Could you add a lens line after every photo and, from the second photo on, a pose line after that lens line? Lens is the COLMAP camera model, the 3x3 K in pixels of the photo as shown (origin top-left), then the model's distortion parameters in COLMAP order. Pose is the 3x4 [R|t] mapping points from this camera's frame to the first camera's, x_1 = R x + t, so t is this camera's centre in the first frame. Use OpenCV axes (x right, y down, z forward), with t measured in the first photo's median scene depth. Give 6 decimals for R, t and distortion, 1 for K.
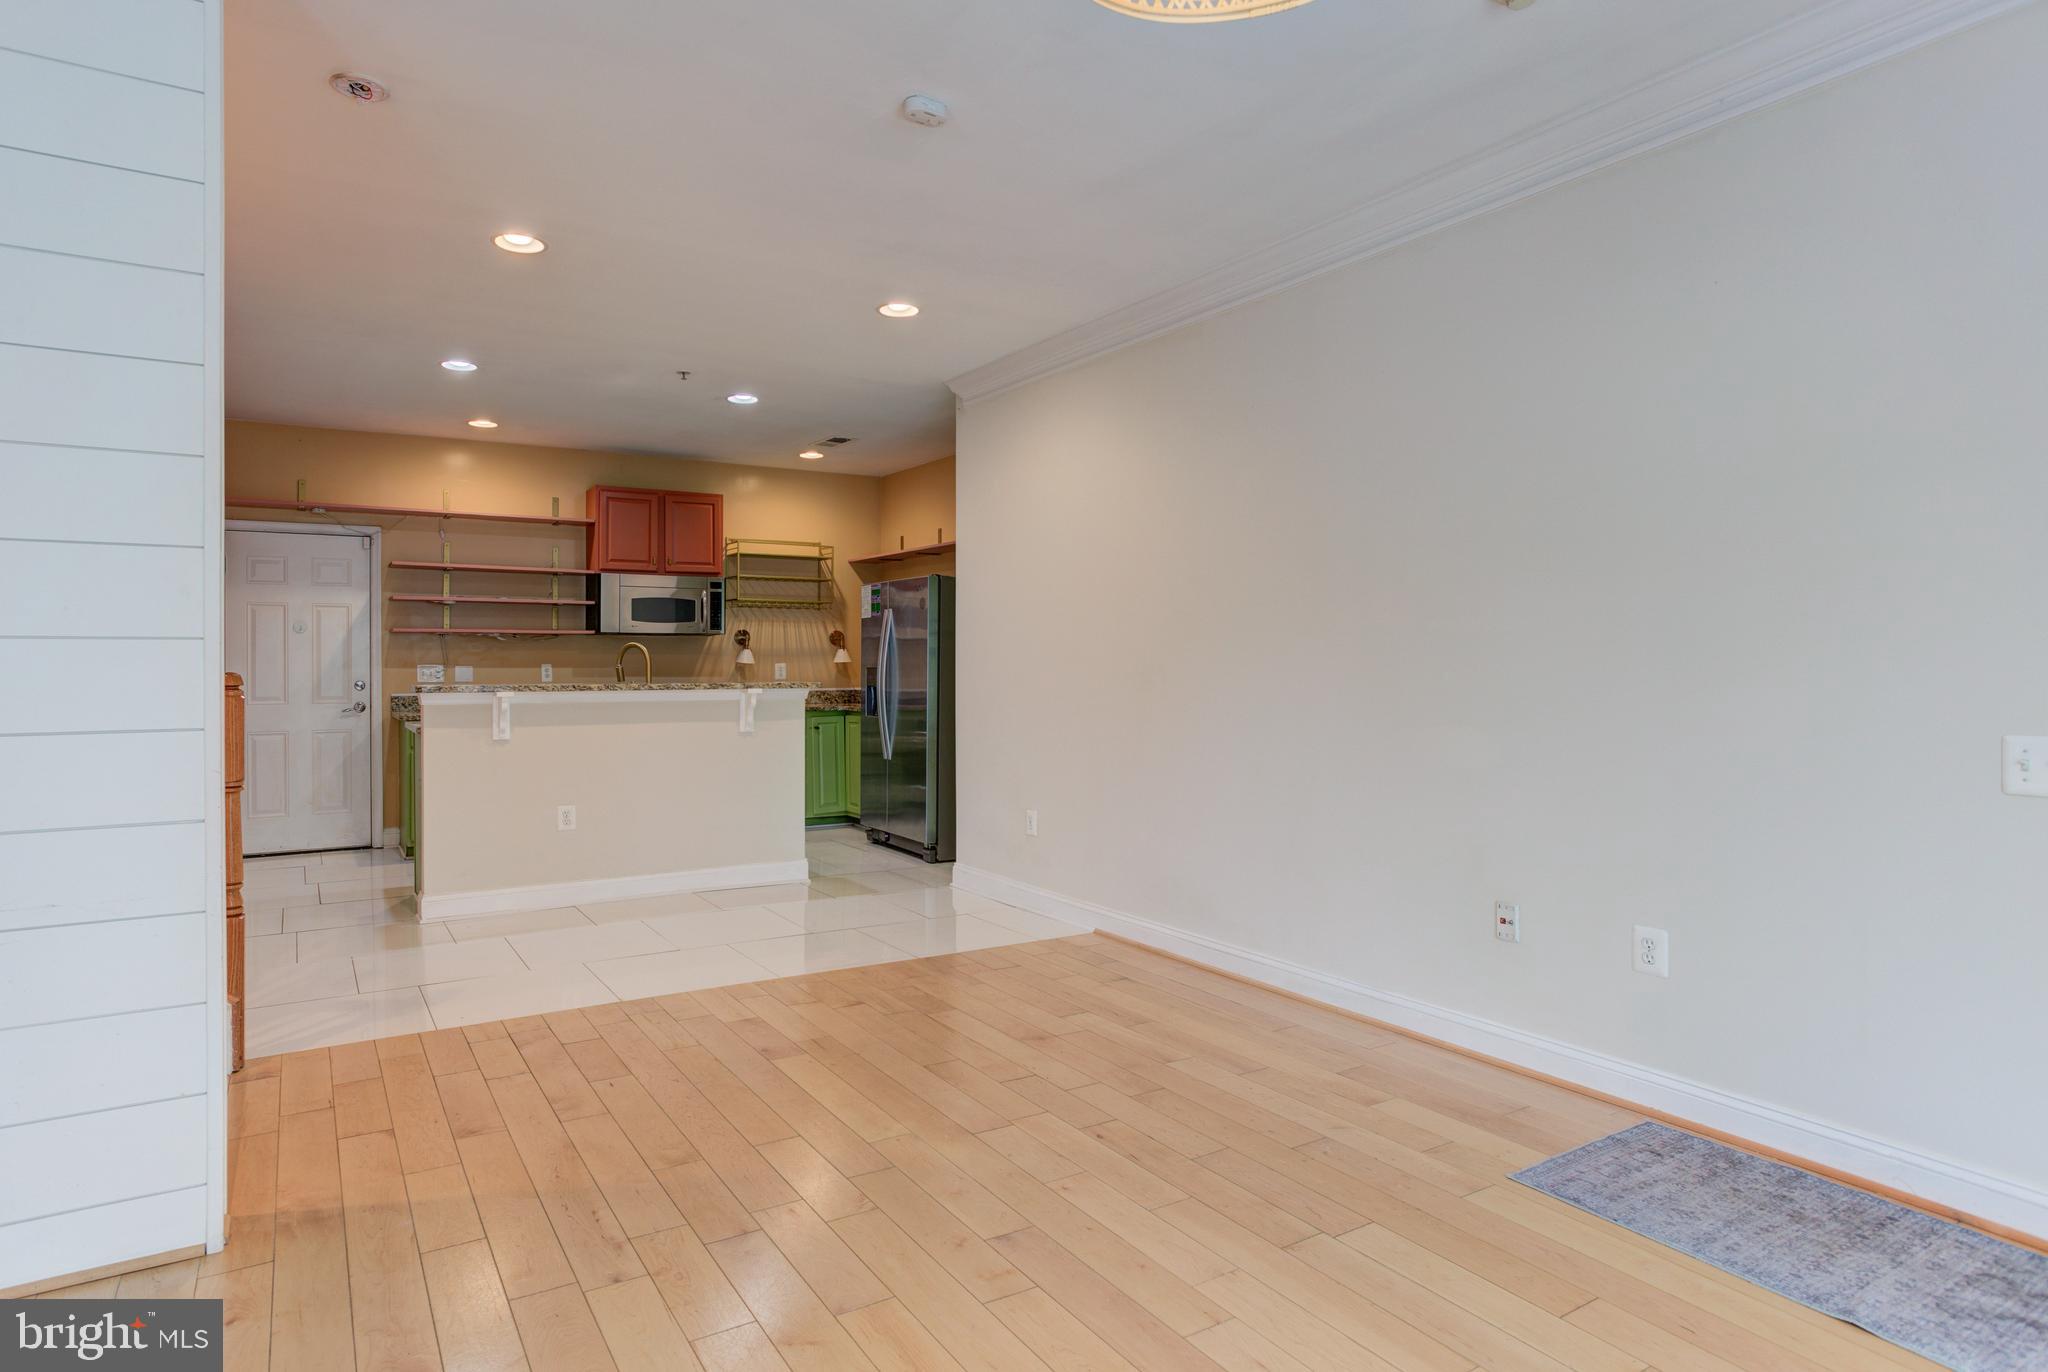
lens RADIAL K [[1088.2, 0, 924.3], [0, 1088.2, 670.6], [0, 0, 1]] dist [-0.064570, 0.064832]
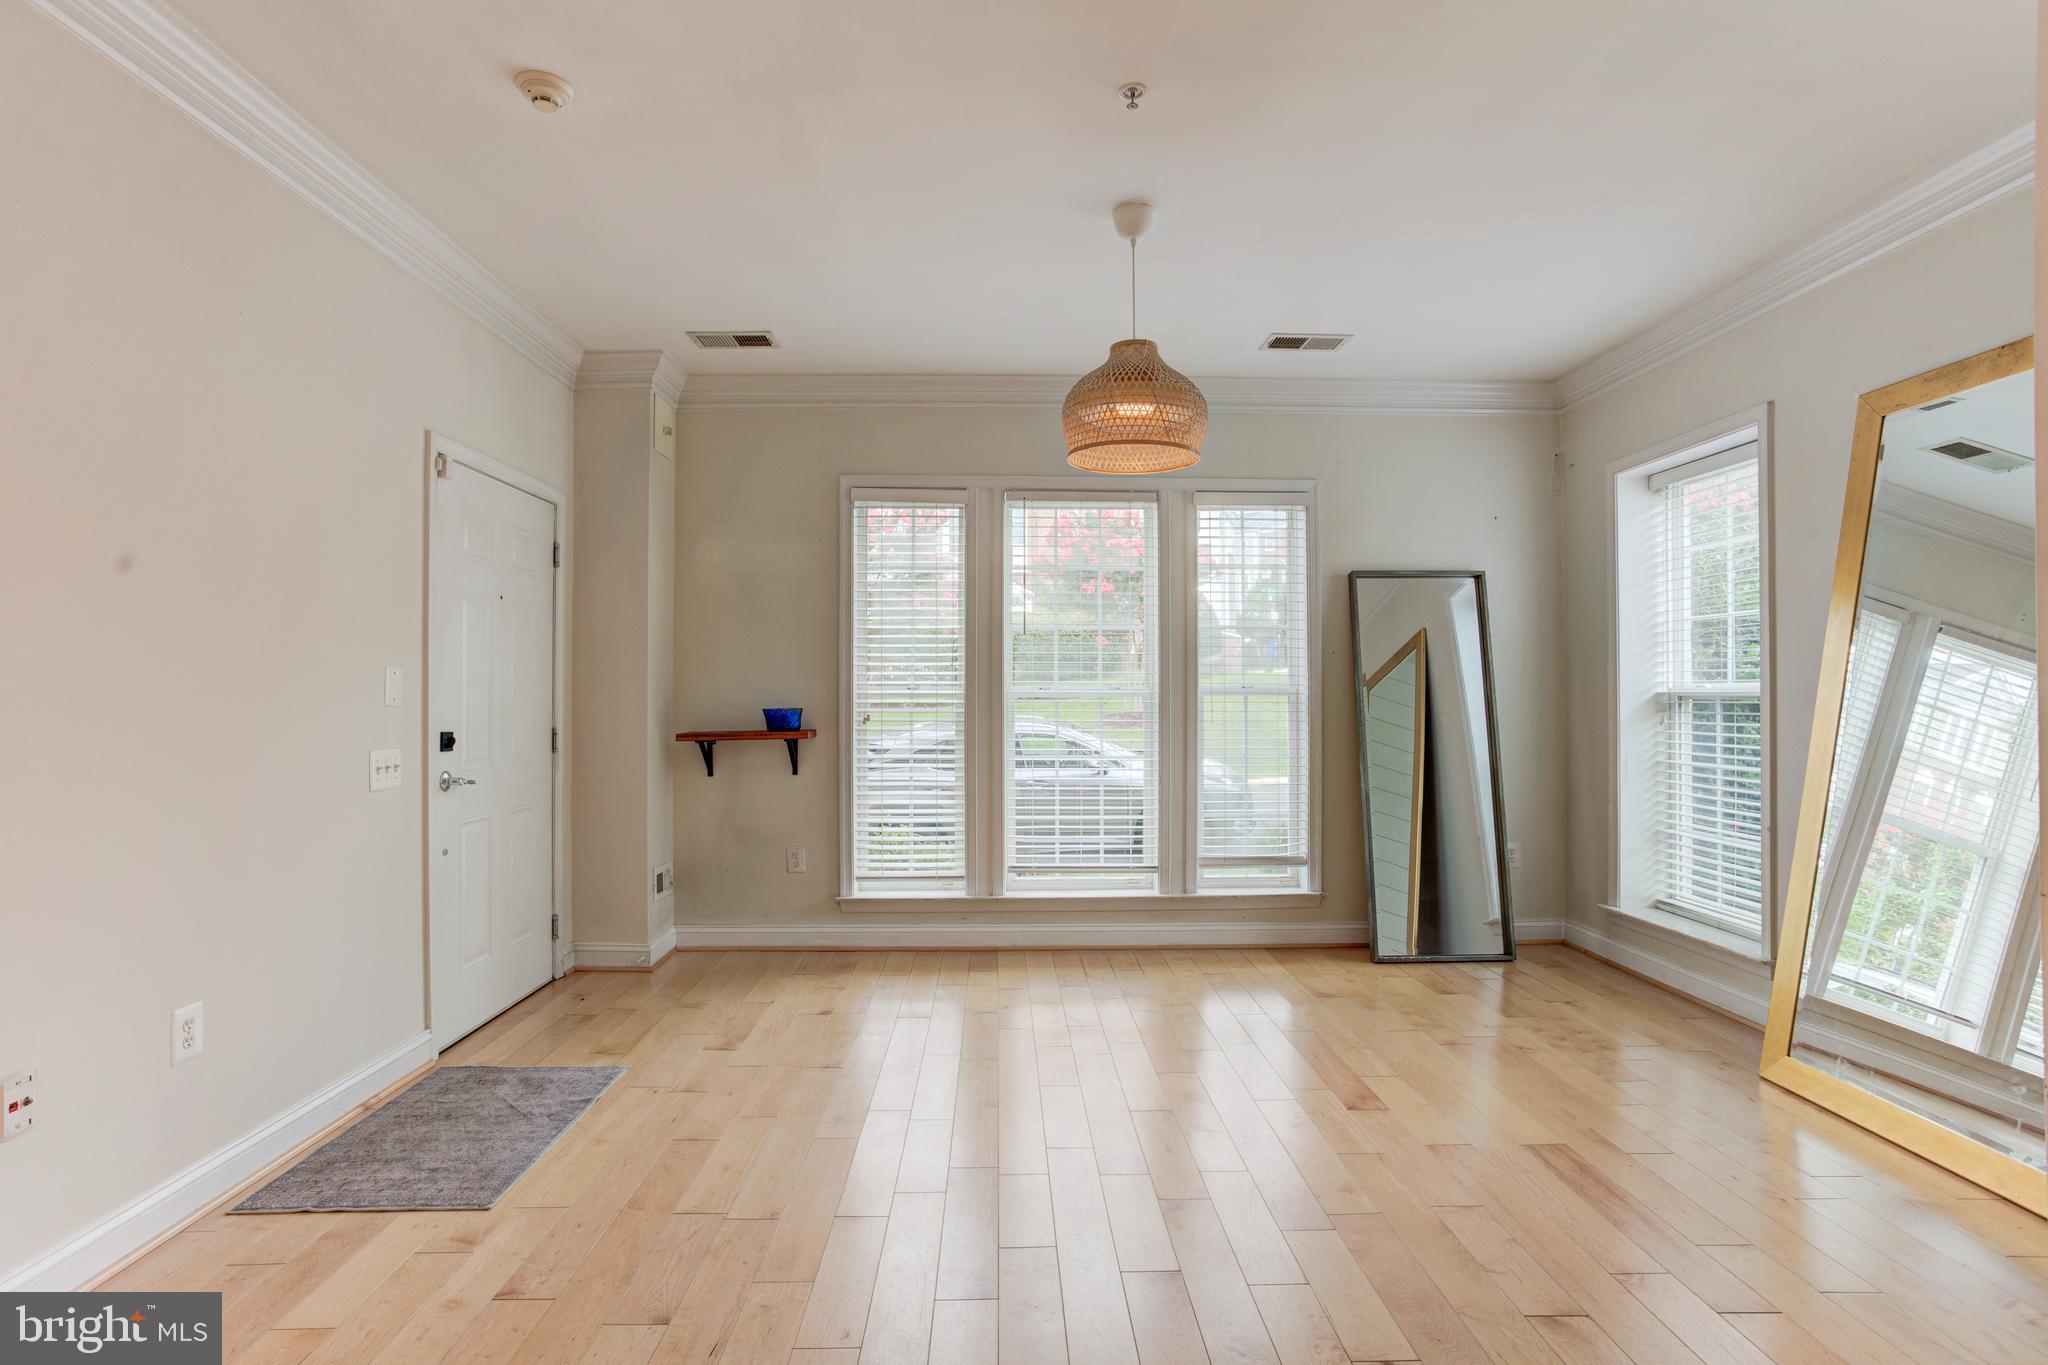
lens RADIAL K [[1046.3, 0, 1008.1], [0, 1046.3, 686.8], [0, 0, 1]] dist [-0.060560, 0.055542]
pose [[-0.871722, 0.006463, 0.489959, -0.116822], [0.006627, 0.999977, -0.001401, -0.004673], [-0.489957, 0.002025, -0.871744, 0.521803]]
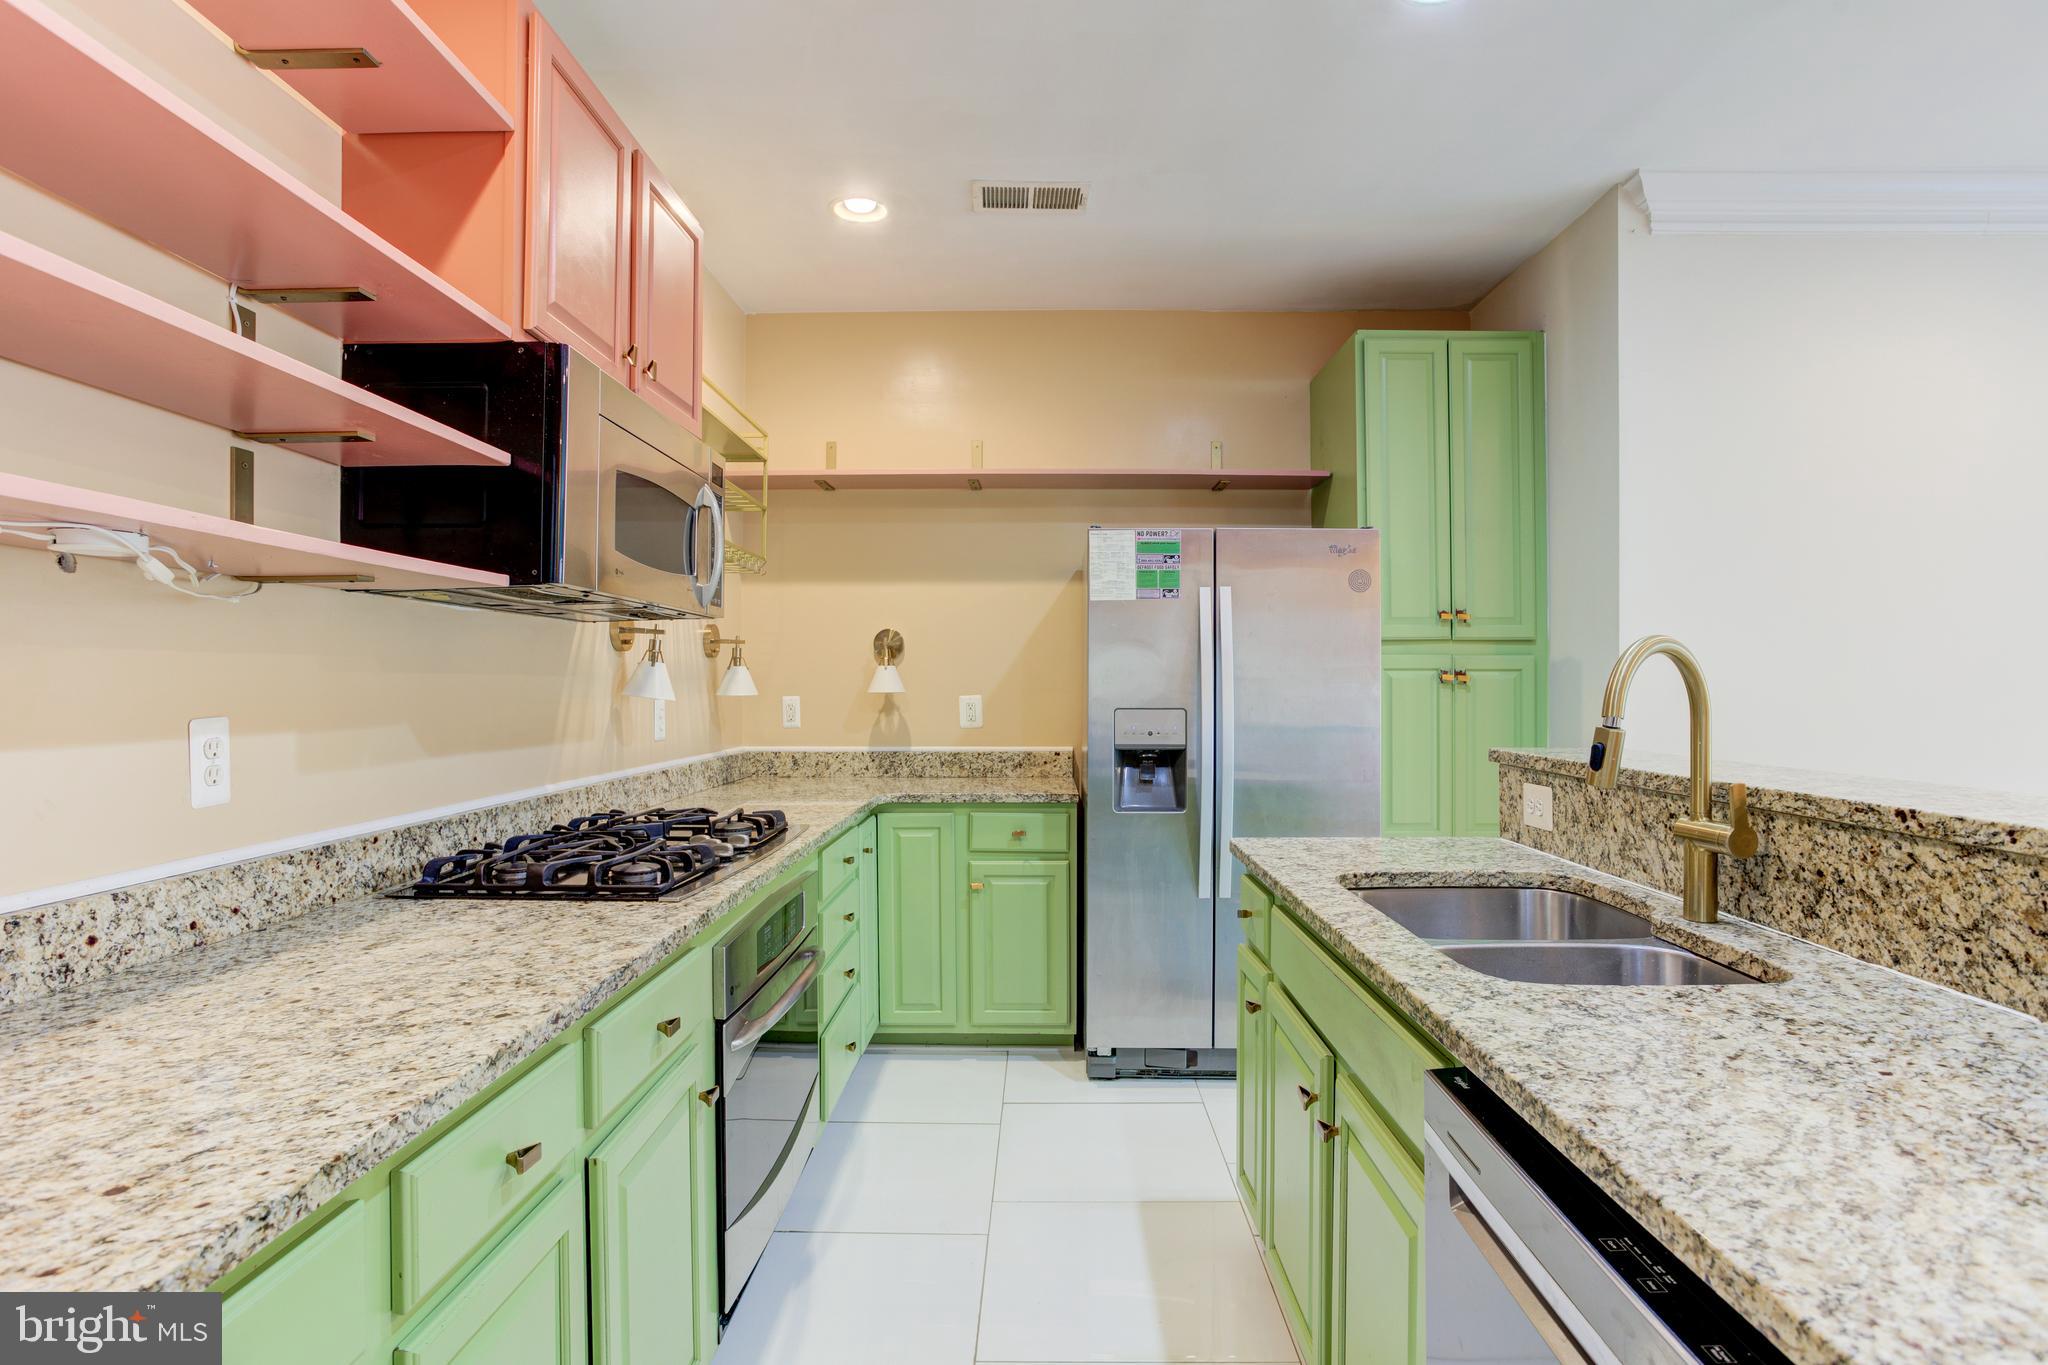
lens RADIAL K [[1039.8, 0, 1036.7], [0, 1039.8, 697.7], [0, 0, 1]] dist [-0.052906, 0.025604]
pose [[0.502485, -0.012907, 0.864490, -0.459045], [0.009627, 0.999910, 0.009333, -0.010846], [-0.864532, 0.003633, 0.502564, 0.809834]]
